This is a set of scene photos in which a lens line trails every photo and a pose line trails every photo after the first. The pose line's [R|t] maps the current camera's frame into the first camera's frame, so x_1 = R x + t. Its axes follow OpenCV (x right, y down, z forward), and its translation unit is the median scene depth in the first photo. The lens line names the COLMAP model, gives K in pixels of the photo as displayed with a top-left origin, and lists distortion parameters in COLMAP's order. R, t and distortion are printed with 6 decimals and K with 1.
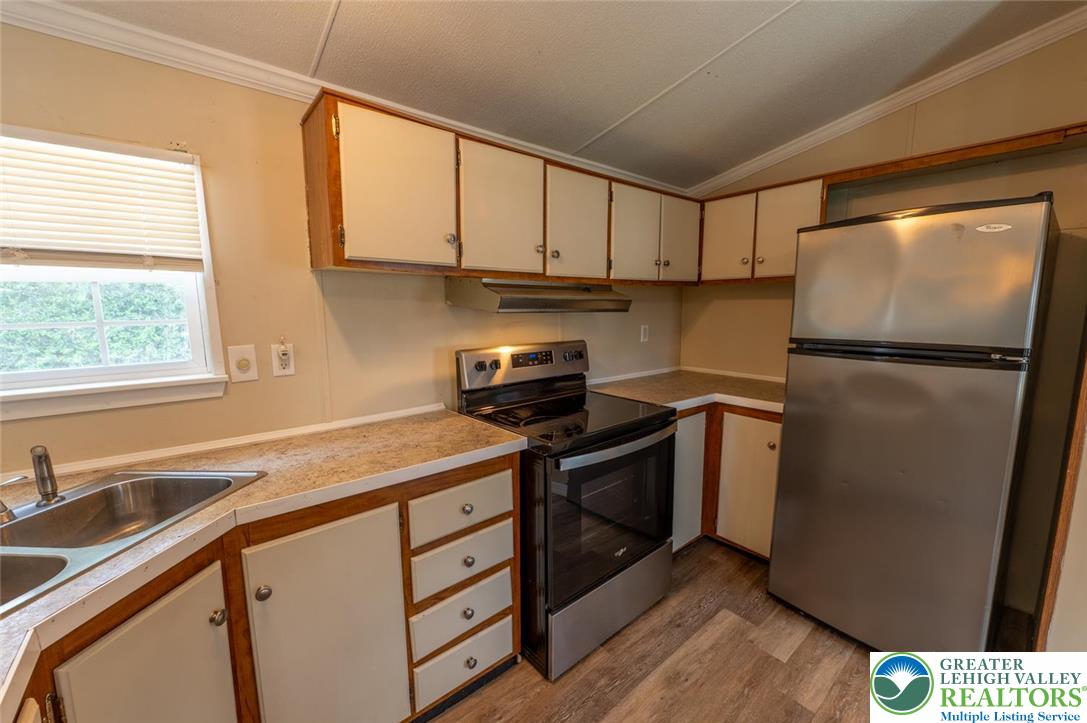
lens RADIAL K [[429.5, 0, 543.5], [0, 429.5, 361.5], [0, 0, 1]] dist [-0.009122, -0.000064]
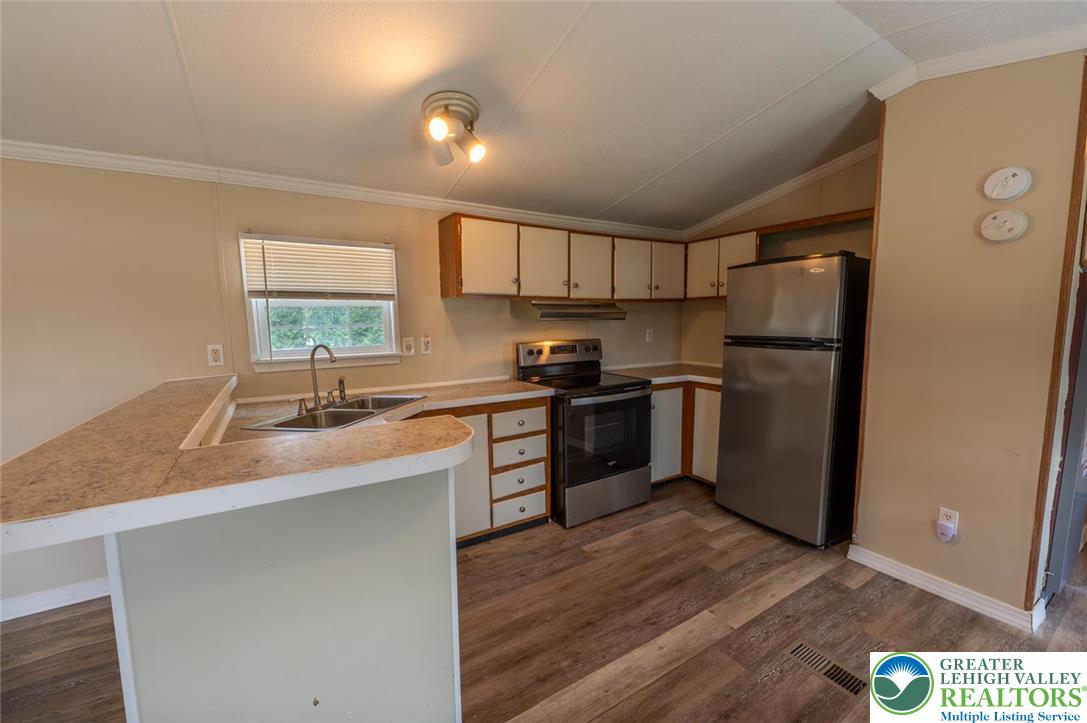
lens RADIAL K [[429.5, 0, 543.5], [0, 429.5, 361.5], [0, 0, 1]] dist [-0.009122, -0.000064]
pose [[0.990284, 0.008057, -0.138825, 0.135622], [-0.011631, 0.999621, -0.024949, 0.087448], [0.138572, 0.026322, 0.990003, -0.652188]]
